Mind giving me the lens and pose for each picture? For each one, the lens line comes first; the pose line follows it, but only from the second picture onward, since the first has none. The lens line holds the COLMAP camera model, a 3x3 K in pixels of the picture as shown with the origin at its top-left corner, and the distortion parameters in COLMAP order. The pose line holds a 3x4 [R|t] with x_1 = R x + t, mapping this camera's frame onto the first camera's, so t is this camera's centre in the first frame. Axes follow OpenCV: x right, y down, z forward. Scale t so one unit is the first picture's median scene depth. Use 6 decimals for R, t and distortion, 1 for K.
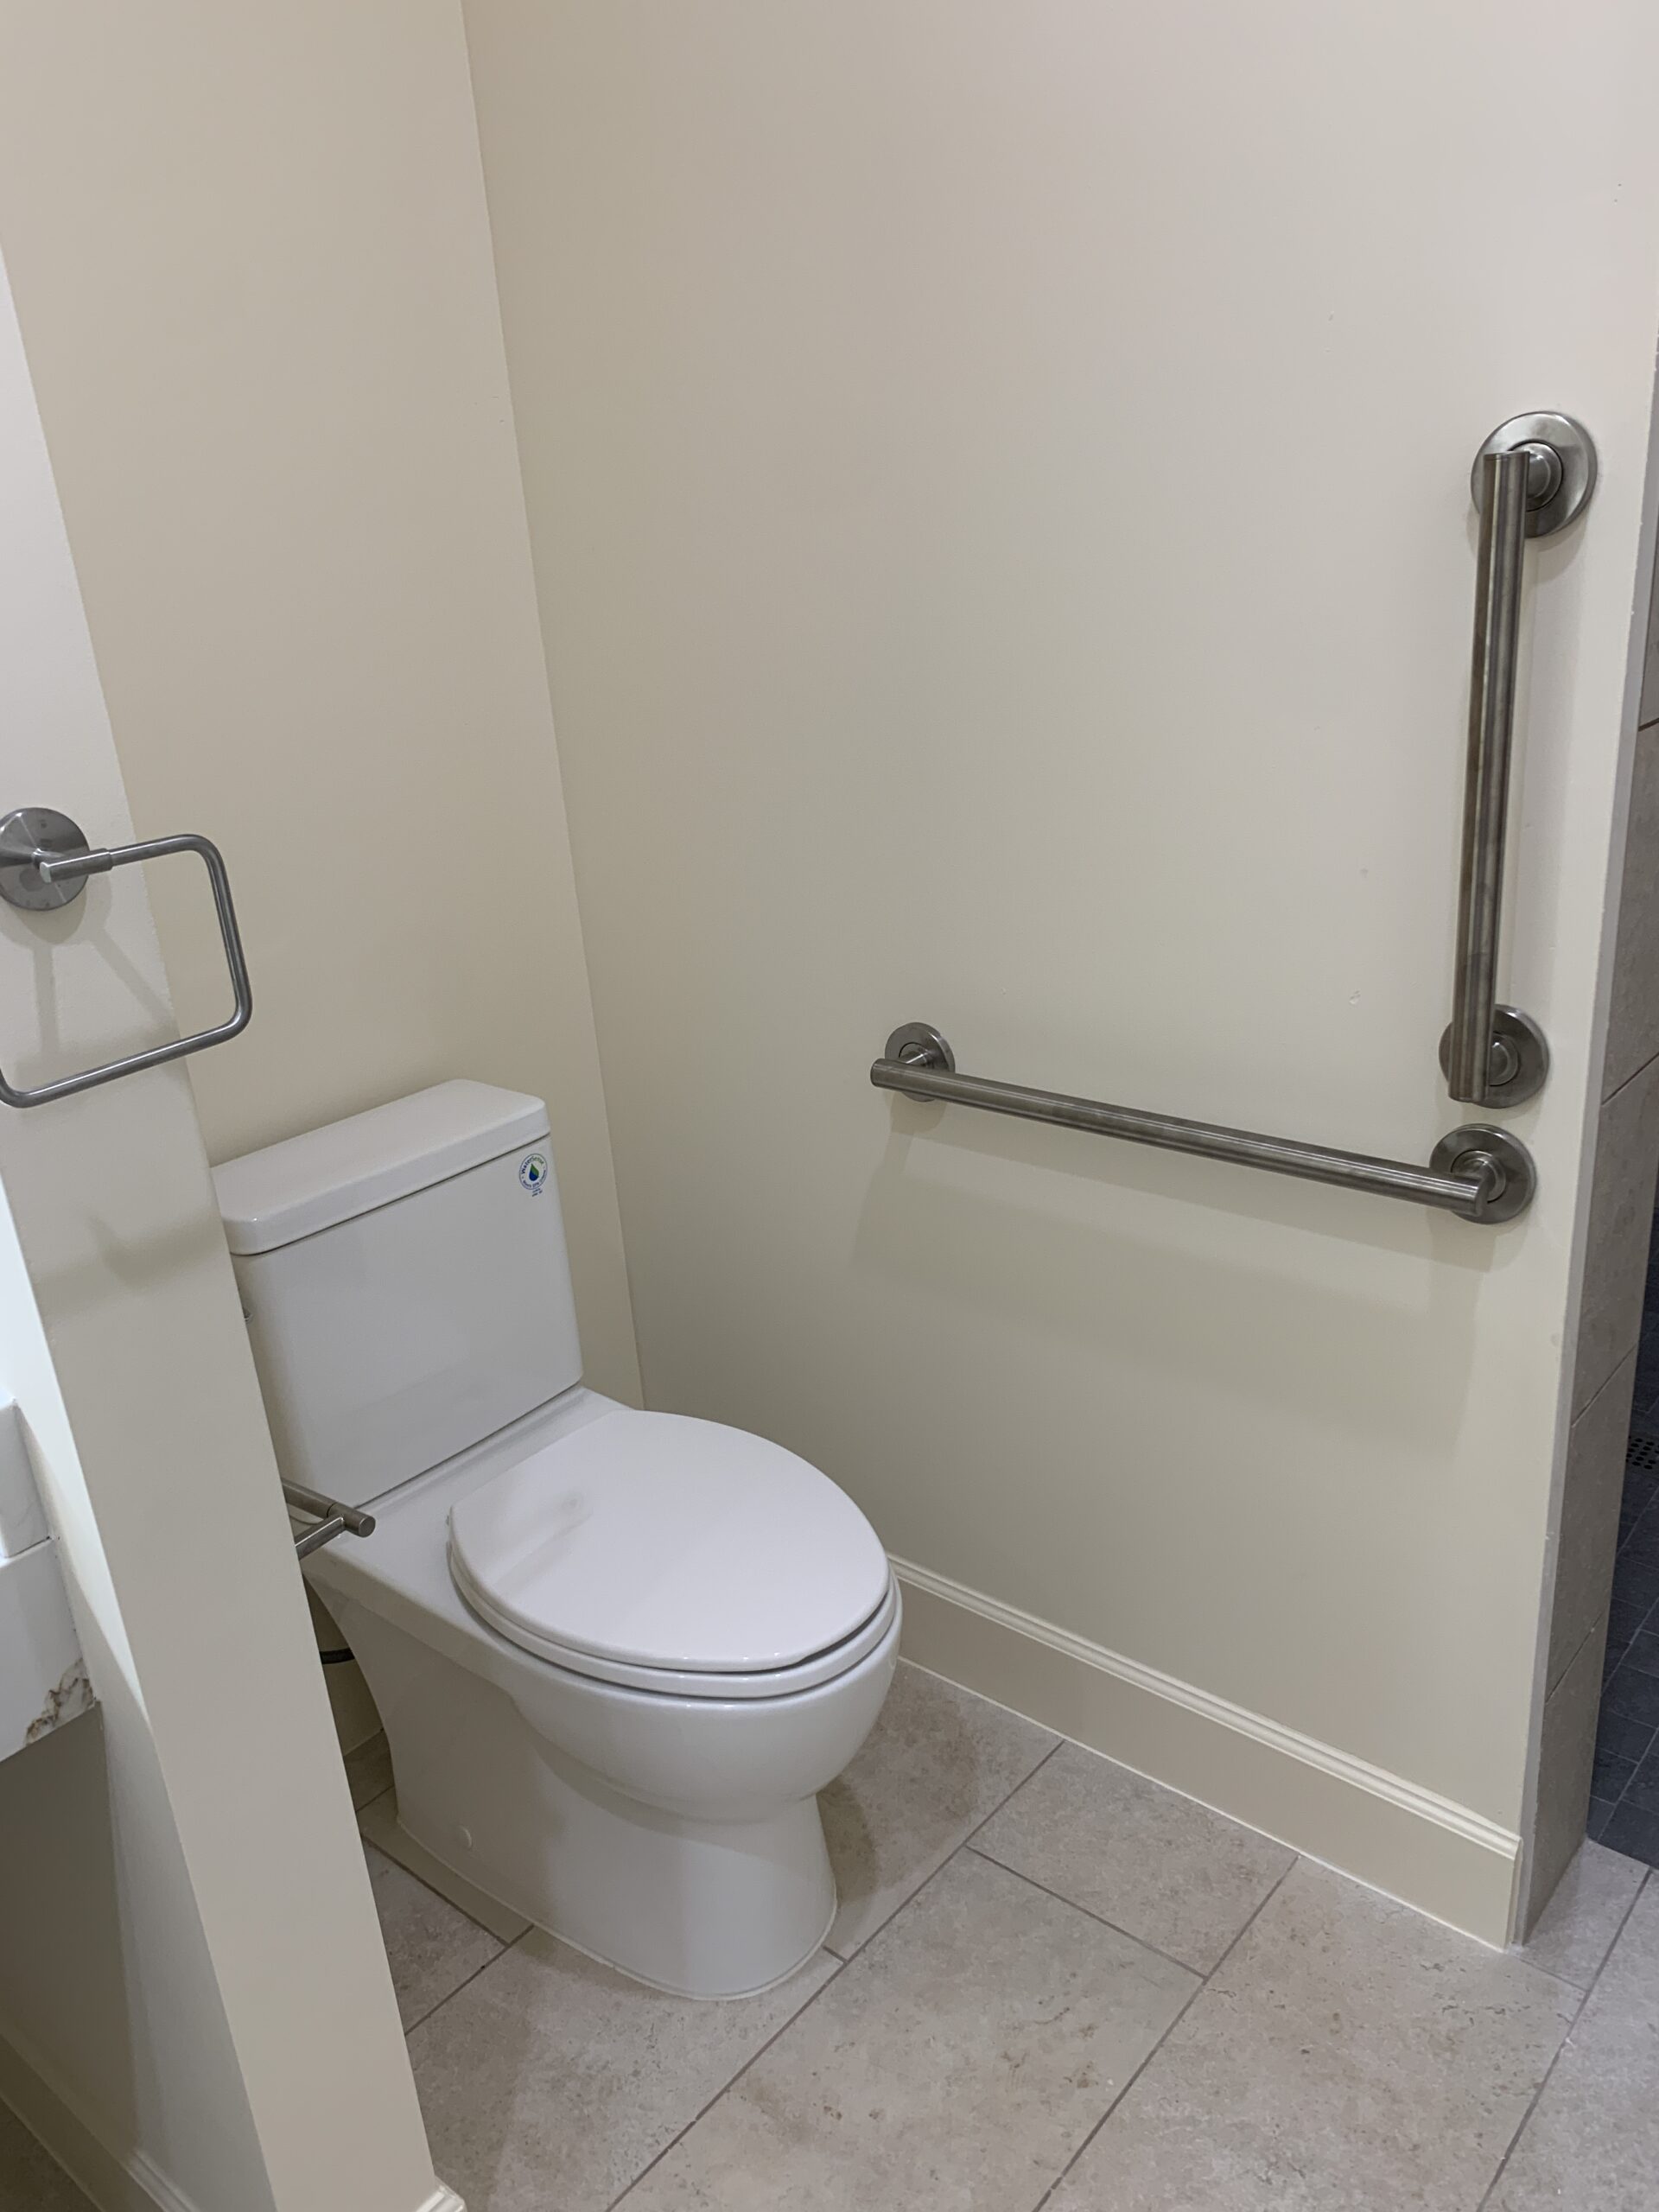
lens RADIAL K [[1672.2, 0, 829.5], [0, 1672.2, 1106.0], [0, 0, 1]] dist [-0.001436, -0.005396]
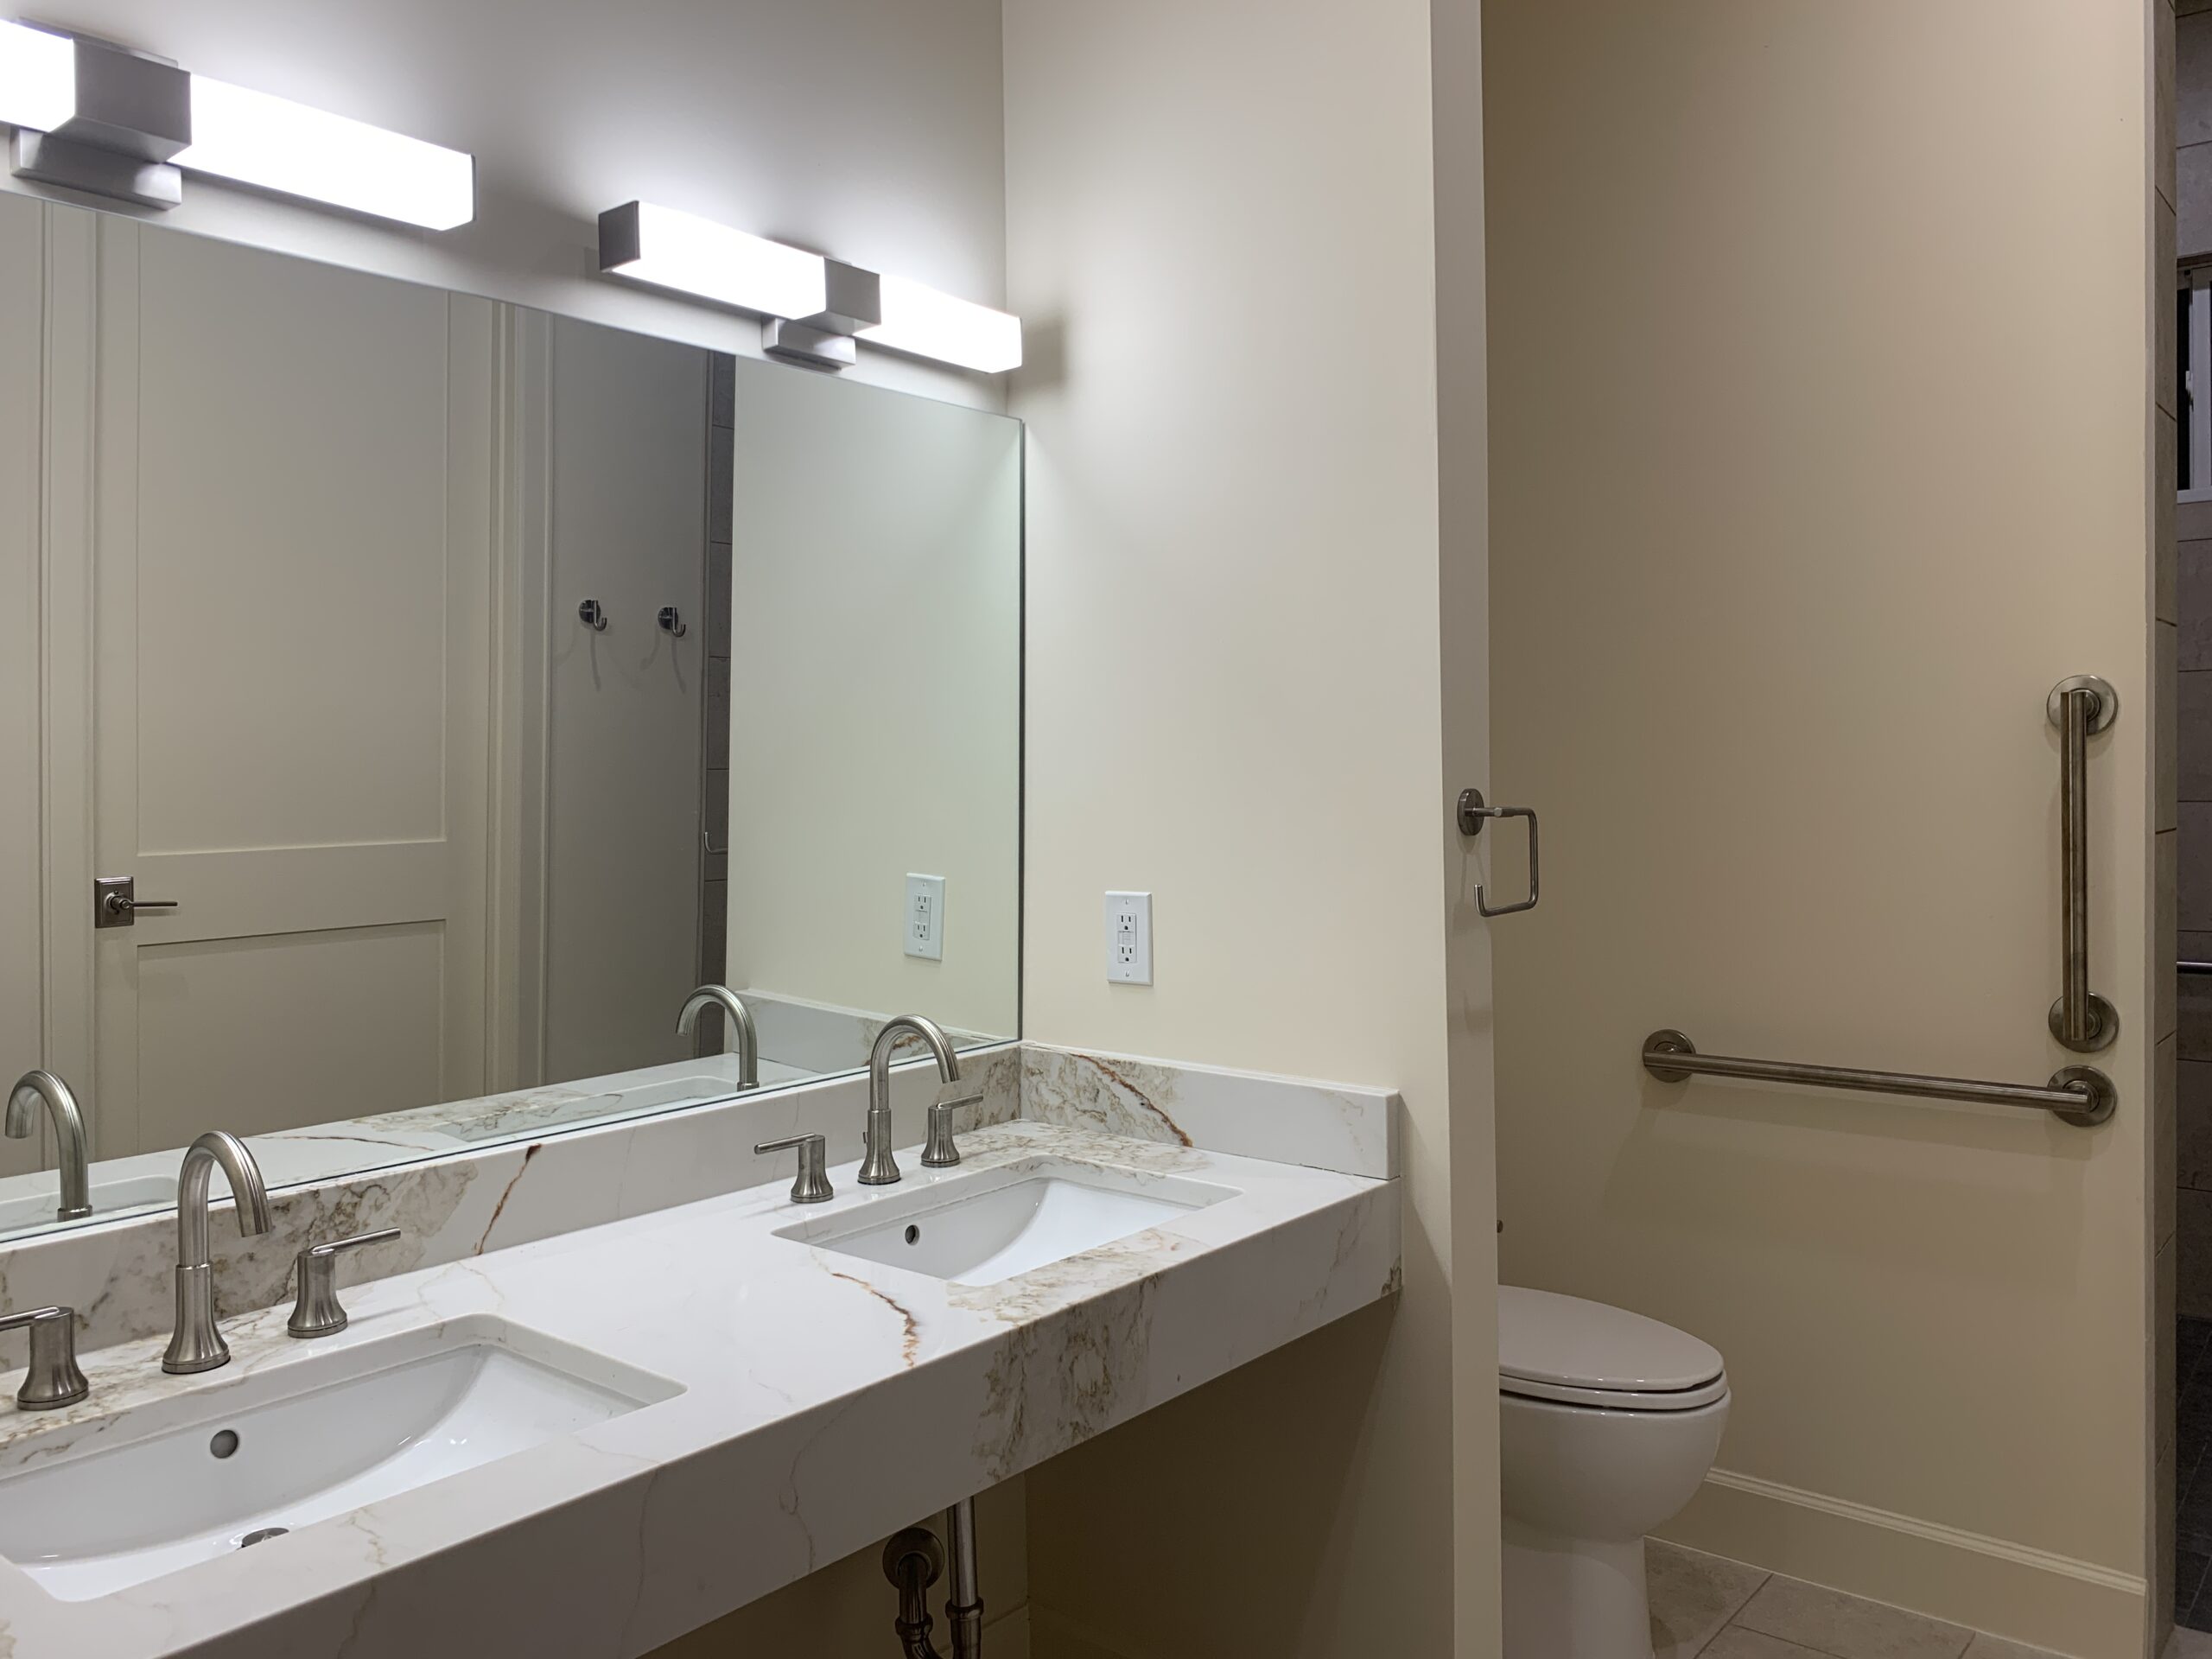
lens RADIAL K [[1672.2, 0, 1106.0], [0, 1672.2, 829.5], [0, 0, 1]] dist [-0.001436, -0.005396]
pose [[0.998098, 0.058722, 0.018777, -0.647841], [-0.049139, 0.941673, -0.332923, 0.403355], [-0.037231, 0.331367, 0.942767, -0.647256]]
